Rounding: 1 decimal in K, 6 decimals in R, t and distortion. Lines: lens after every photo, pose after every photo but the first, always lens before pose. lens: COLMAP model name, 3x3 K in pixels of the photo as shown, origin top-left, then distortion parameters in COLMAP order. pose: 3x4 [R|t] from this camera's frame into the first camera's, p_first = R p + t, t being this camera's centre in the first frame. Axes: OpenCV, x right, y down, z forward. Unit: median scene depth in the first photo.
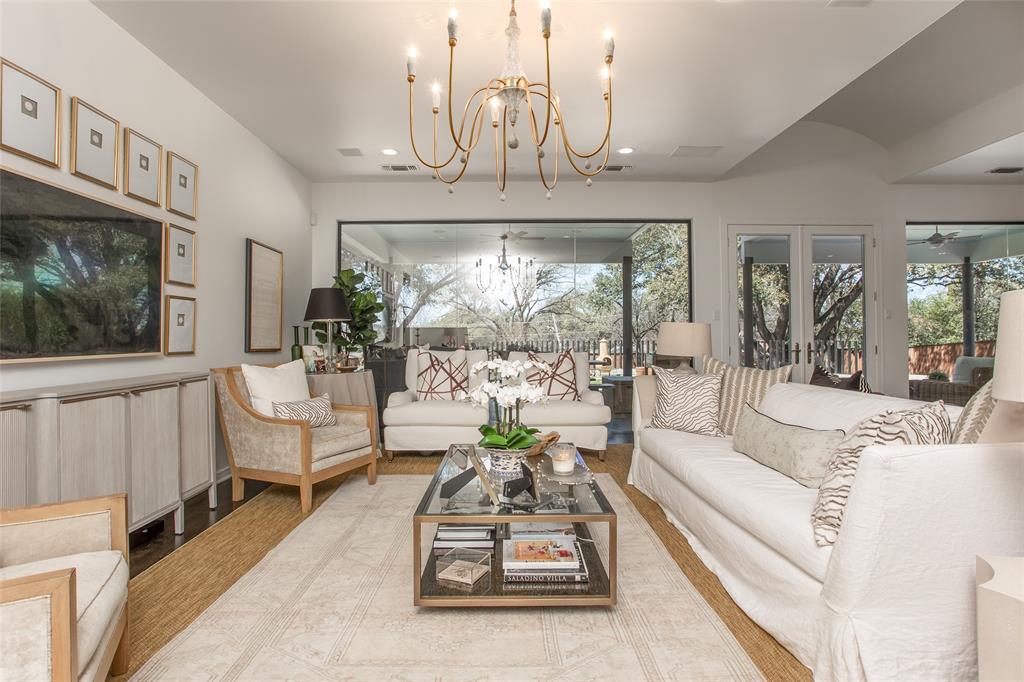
lens RADIAL K [[524.7, 0, 511.8], [0, 524.7, 322.0], [0, 0, 1]] dist [-0.042653, 0.000109]
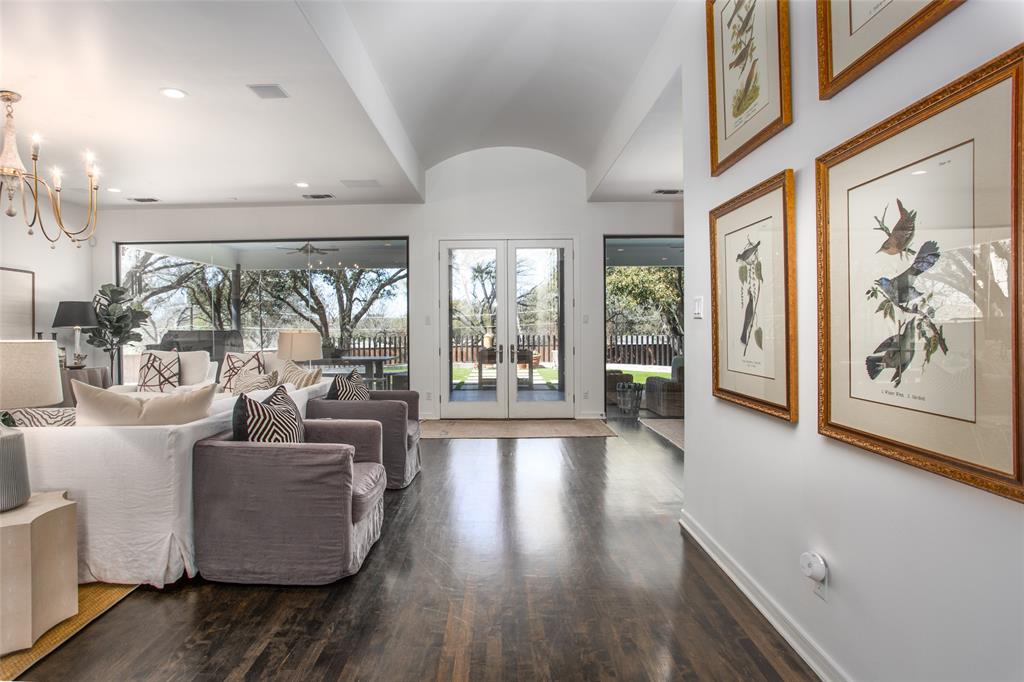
lens RADIAL K [[530.6, 0, 472.7], [0, 530.6, 335.2], [0, 0, 1]] dist [-0.014632, 0.019721]
pose [[0.997607, -0.000020, -0.069133, 0.712225], [0.002922, 0.999118, 0.041879, -0.036563], [0.069071, -0.041981, 0.996728, -0.199266]]
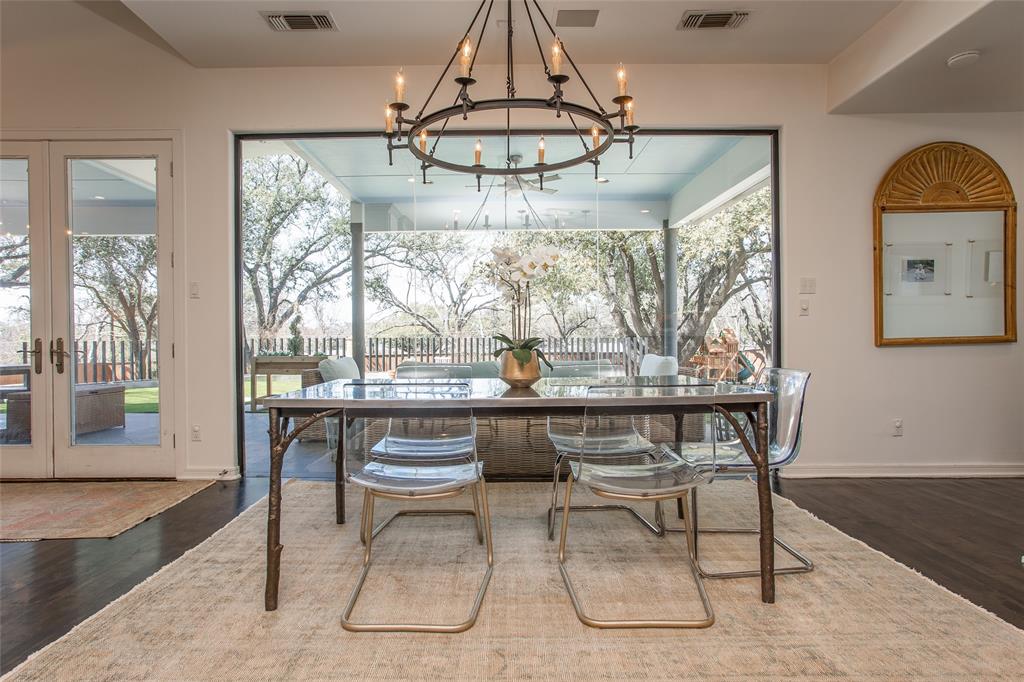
lens RADIAL K [[546.9, 0, 495.9], [0, 546.9, 328.4], [0, 0, 1]] dist [-0.061994, 0.048329]
pose [[0.999798, 0.000138, -0.020099, 1.371414], [0.000142, 0.999903, 0.013914, 0.025386], [0.020099, -0.013914, 0.999701, 0.489999]]
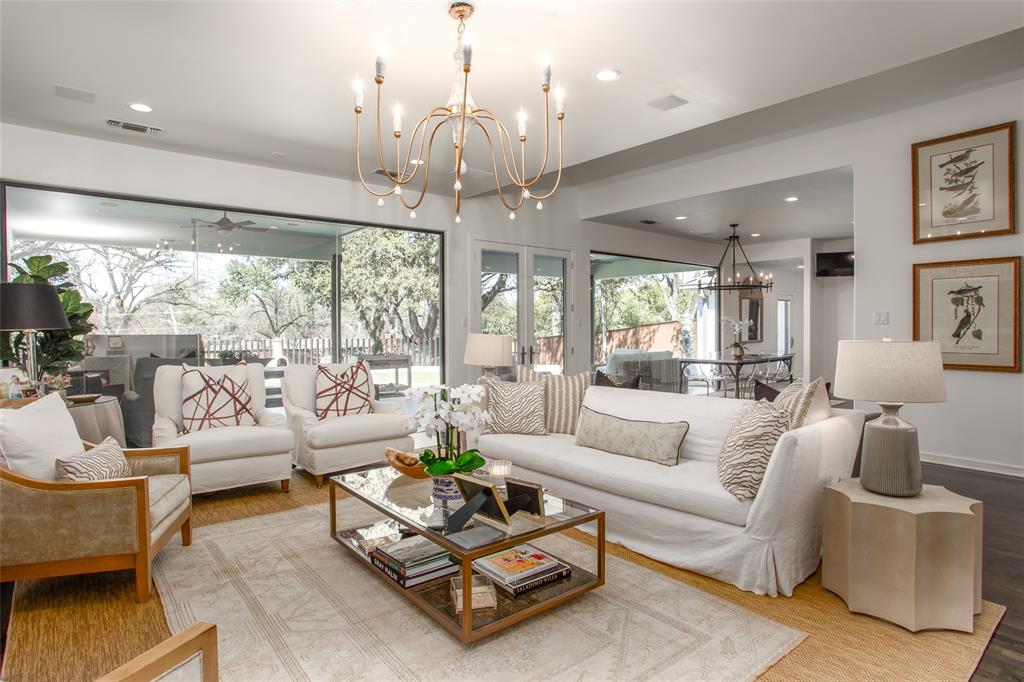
lens RADIAL K [[546.9, 0, 495.9], [0, 546.9, 328.4], [0, 0, 1]] dist [-0.061994, 0.048329]
pose [[0.794574, 0.000021, 0.607168, -0.307583], [-0.015919, 0.999657, 0.020798, -0.031244], [-0.606959, -0.026191, 0.794301, 0.063492]]
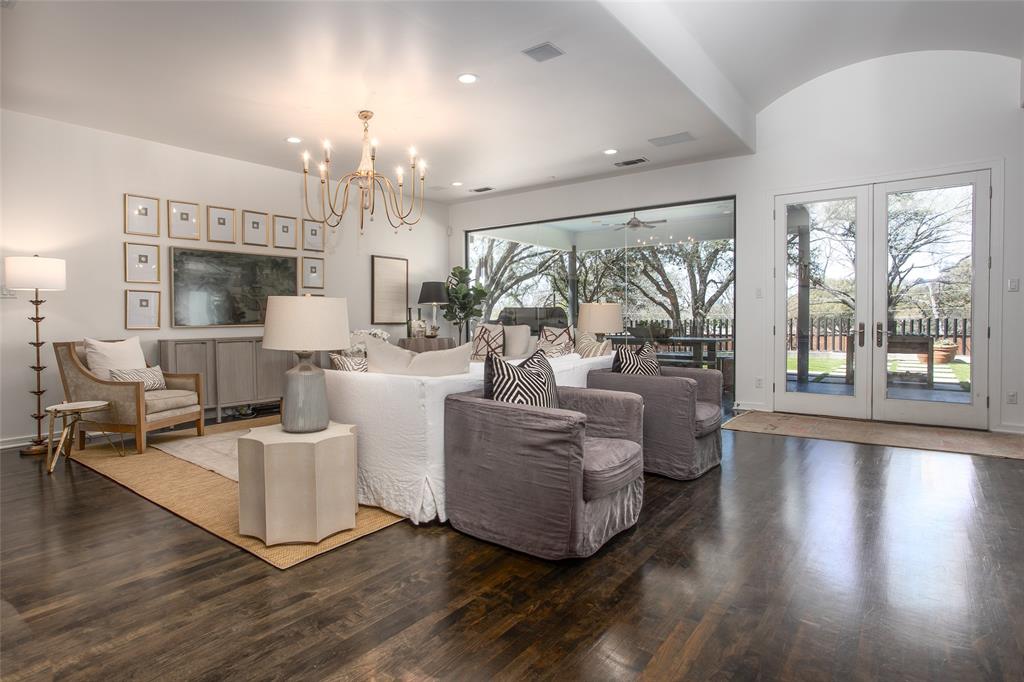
lens RADIAL K [[546.9, 0, 495.9], [0, 546.9, 328.4], [0, 0, 1]] dist [-0.061994, 0.048329]
pose [[0.780660, 0.015303, -0.624768, 0.795762], [0.018331, 0.998709, 0.047366, -0.004226], [0.624687, -0.048429, 0.779372, -0.104715]]
